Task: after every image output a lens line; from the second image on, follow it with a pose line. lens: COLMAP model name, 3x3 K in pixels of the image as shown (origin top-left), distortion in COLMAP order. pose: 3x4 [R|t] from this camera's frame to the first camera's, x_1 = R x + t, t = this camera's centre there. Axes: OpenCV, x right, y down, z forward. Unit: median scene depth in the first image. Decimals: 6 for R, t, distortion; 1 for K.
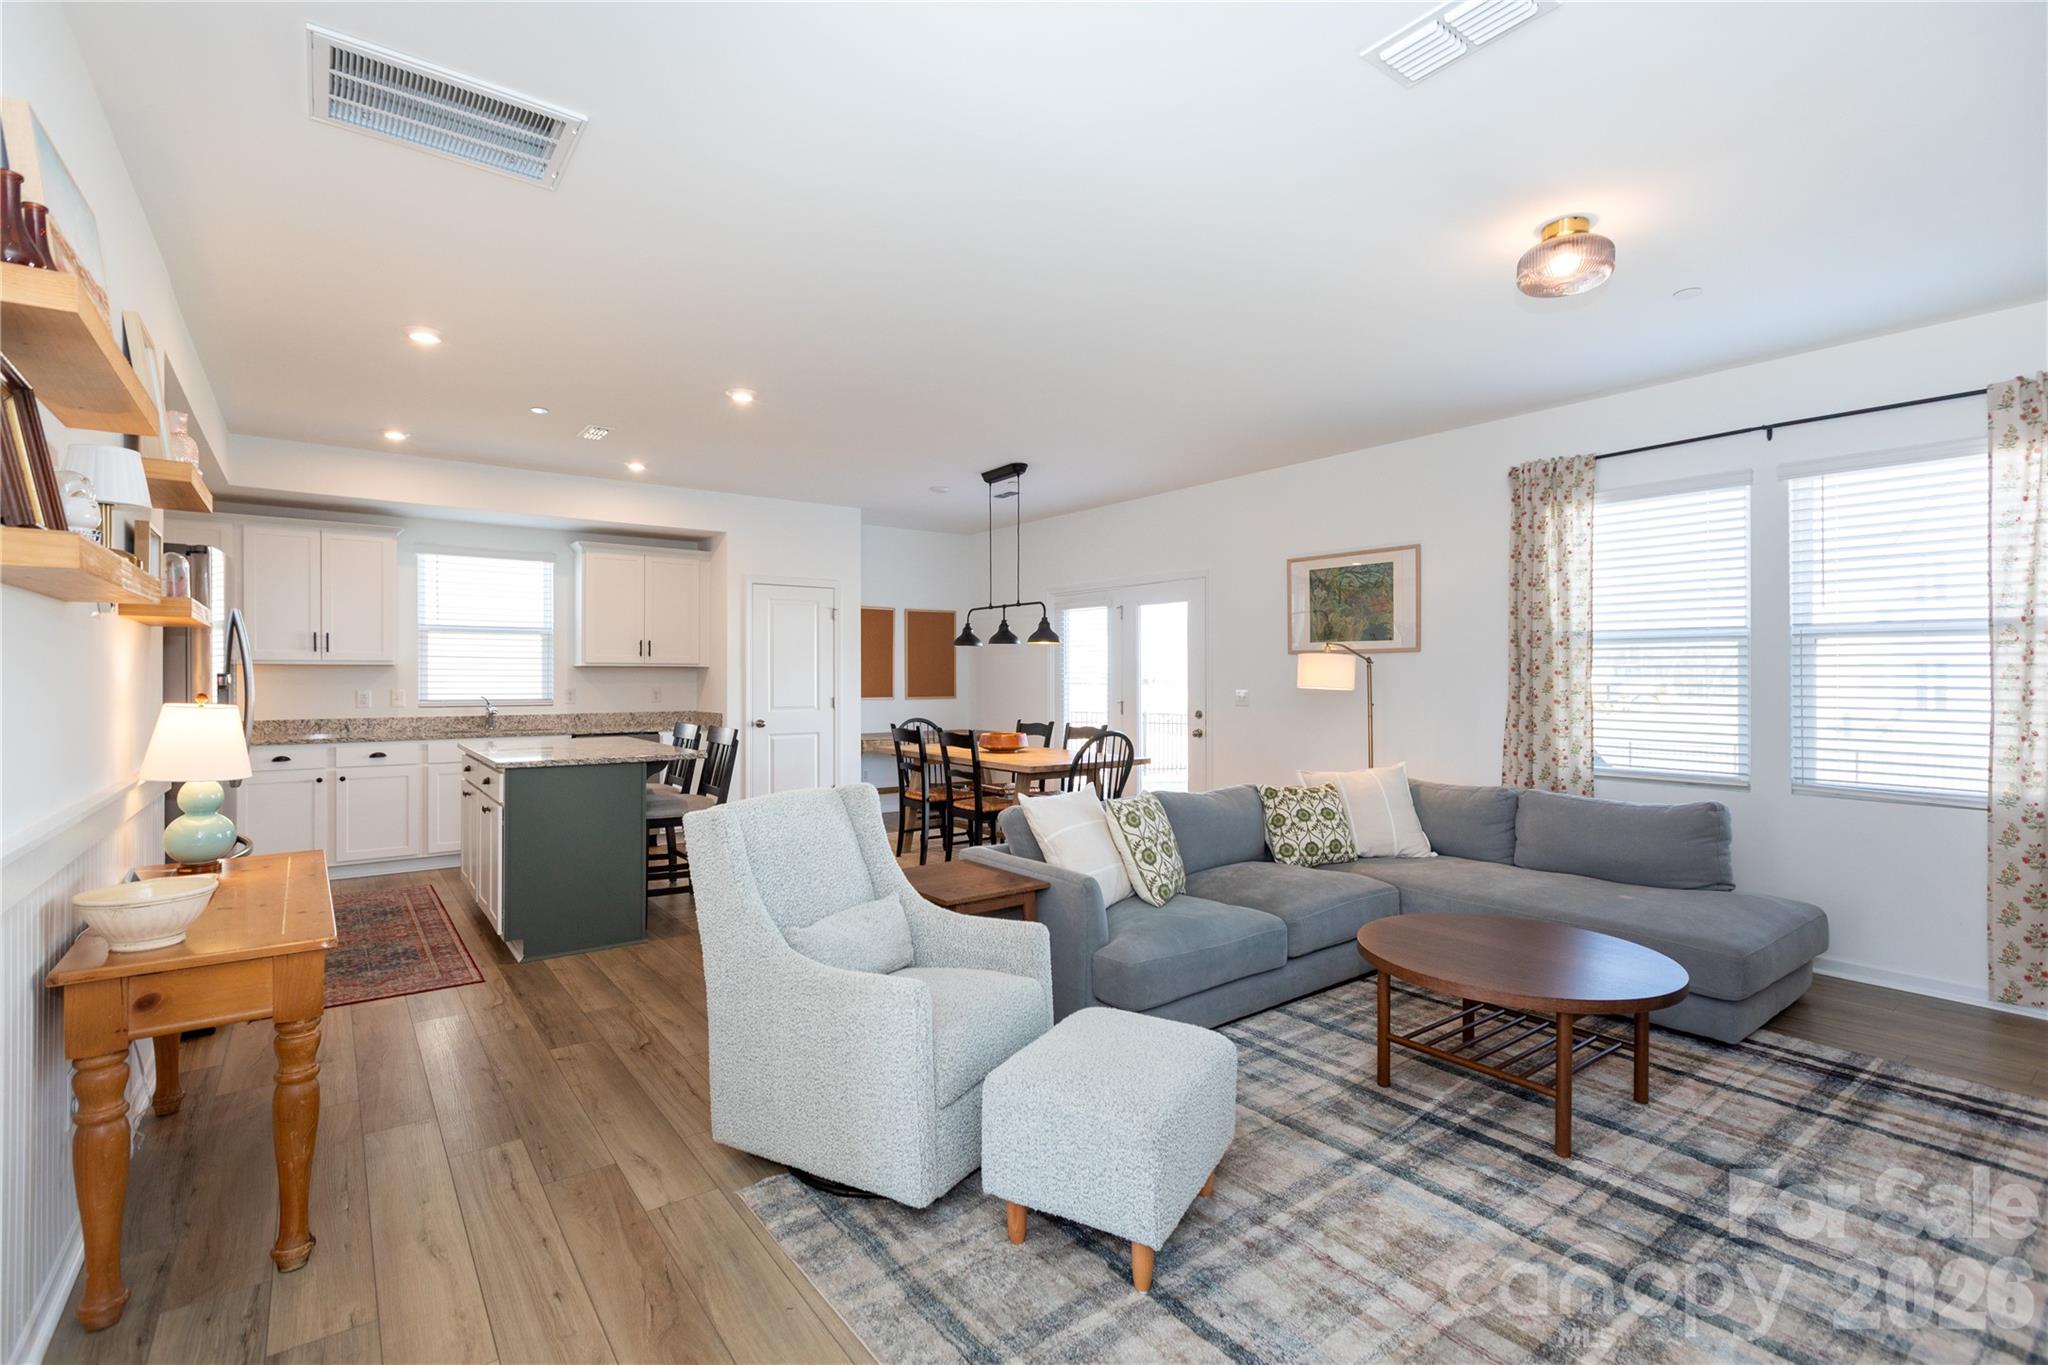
lens RADIAL K [[936.7, 0, 1011.0], [0, 936.7, 675.5], [0, 0, 1]] dist [0.000964, 0.000020]
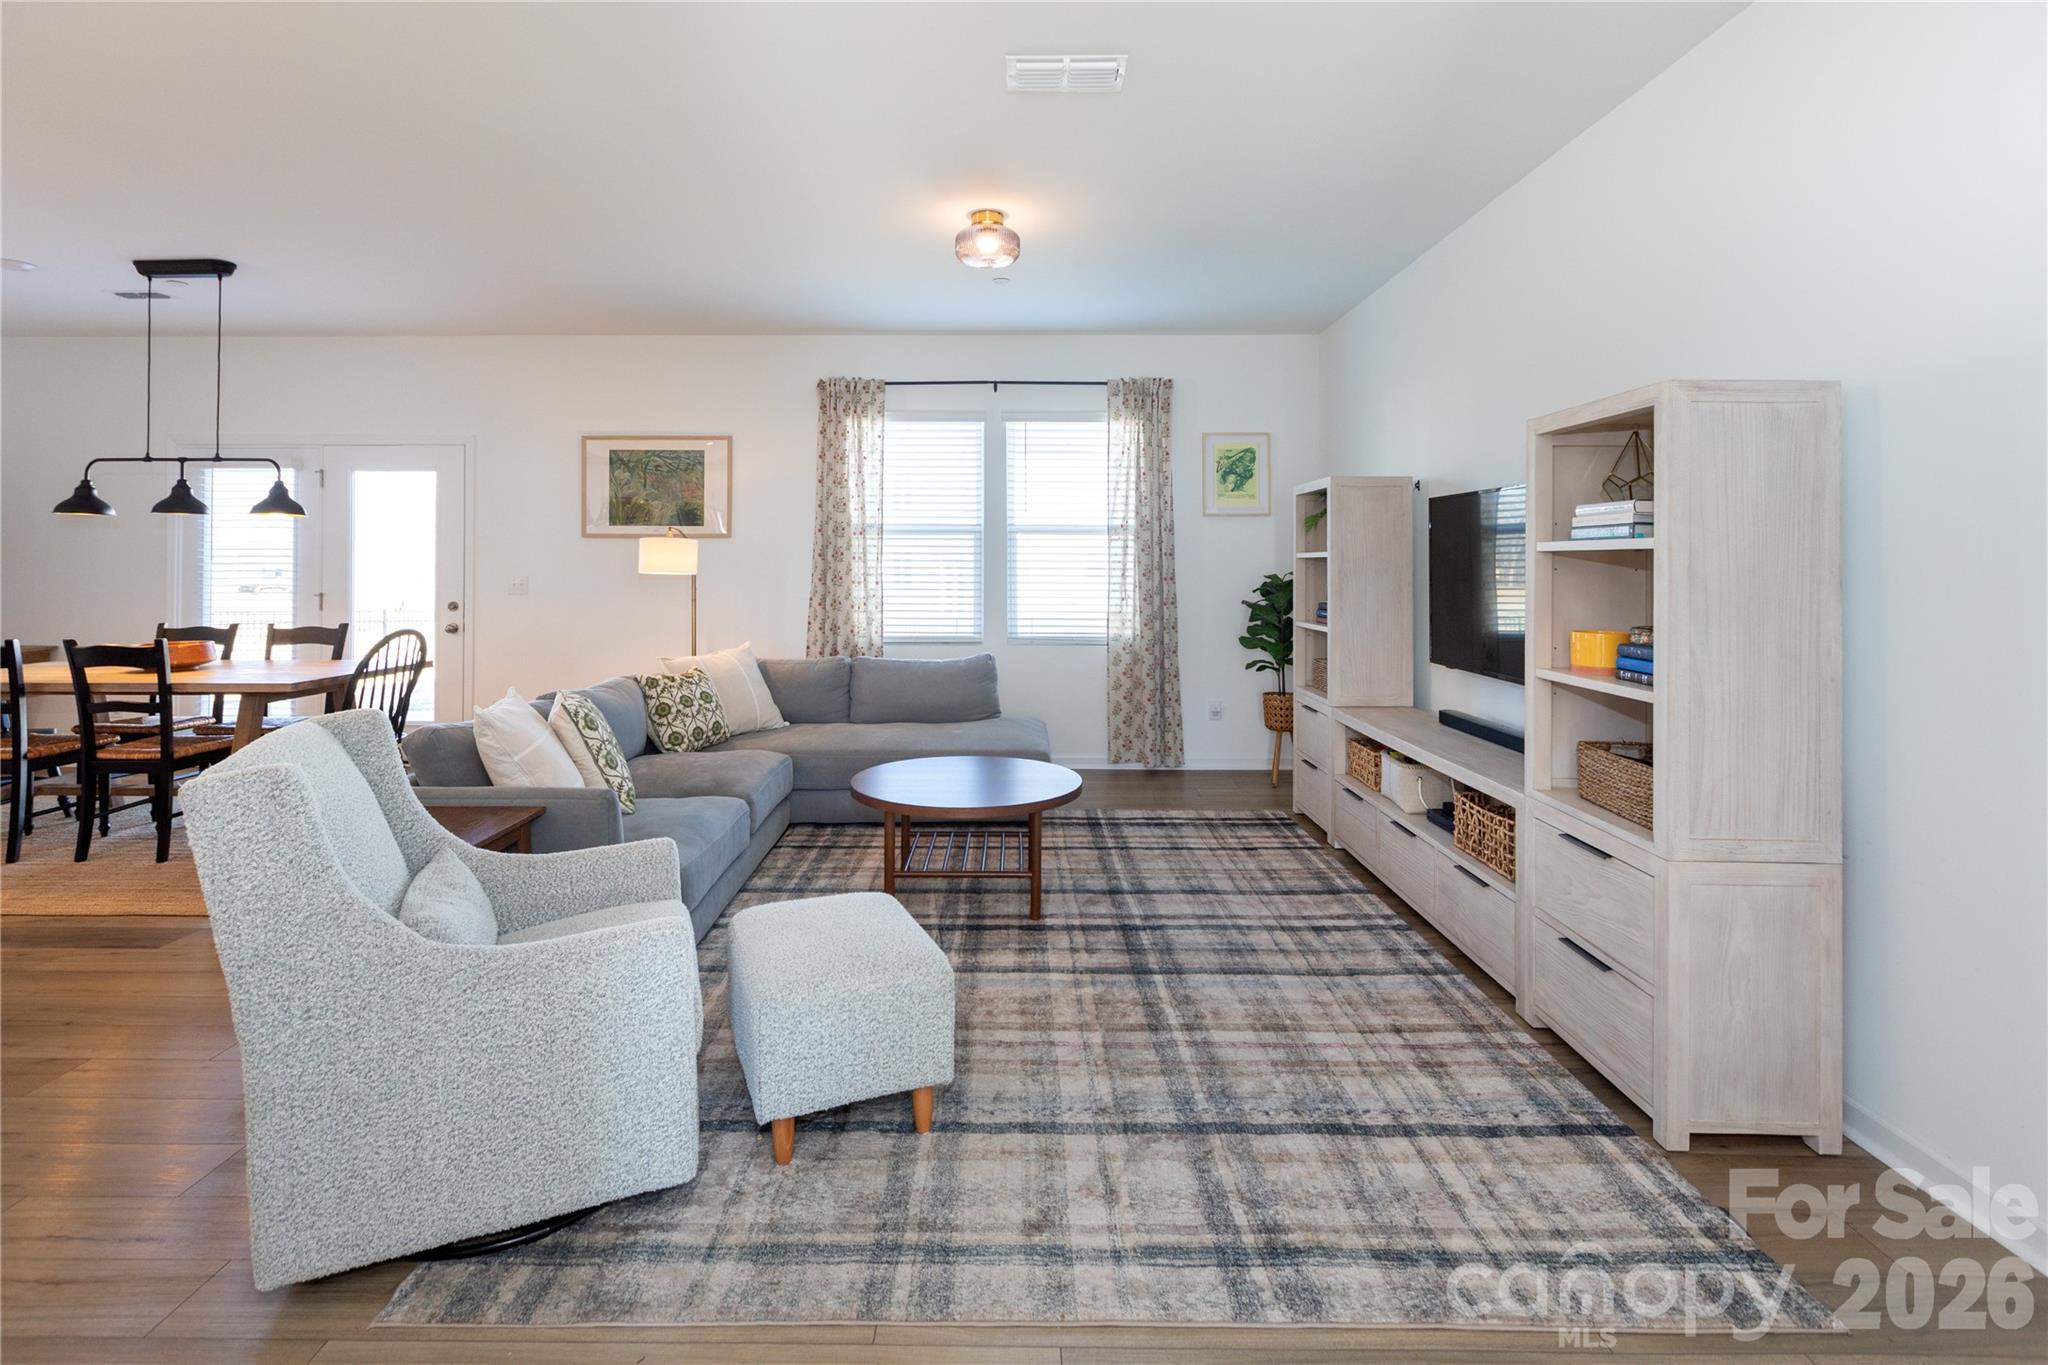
lens RADIAL K [[966.8, 0, 1015.6], [0, 966.8, 554.9], [0, 0, 1]] dist [-0.000105, 0.000258]
pose [[0.597517, 0.006574, 0.801830, -0.277070], [-0.001085, 0.999972, -0.007390, 0.001772], [-0.801856, 0.003546, 0.597507, 0.102240]]
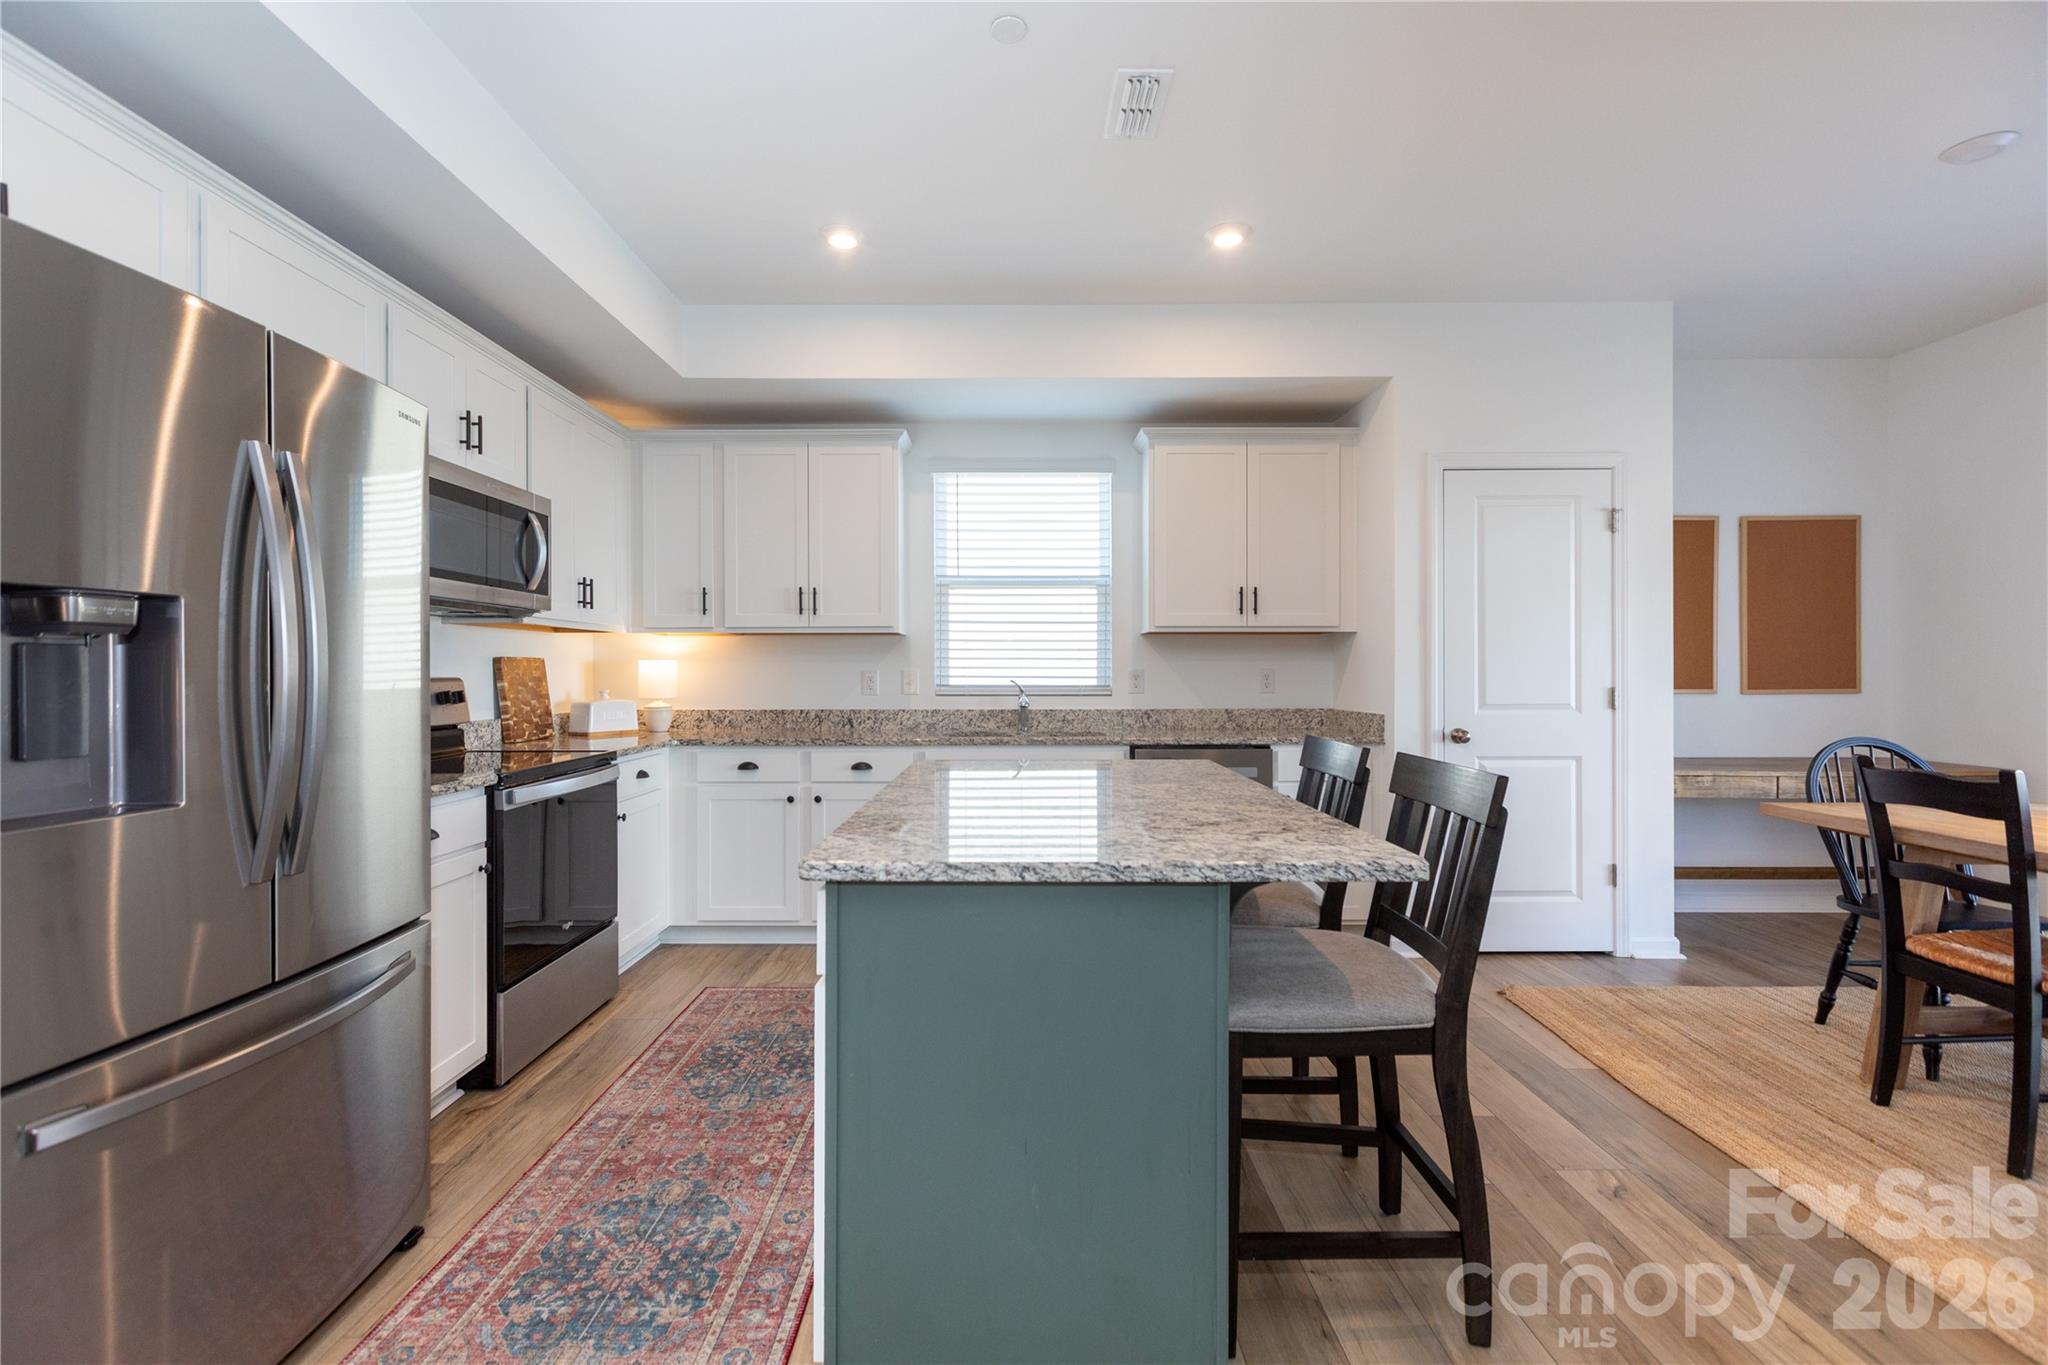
lens RADIAL K [[921.9, 0, 1023.4], [0, 921.9, 672.1], [0, 0, 1]] dist [0.021254, -0.006651]
pose [[0.811834, -0.001386, -0.583887, -0.245542], [0.002144, 0.999998, 0.000607, 0.022294], [0.583884, -0.001744, 0.811835, 0.657131]]
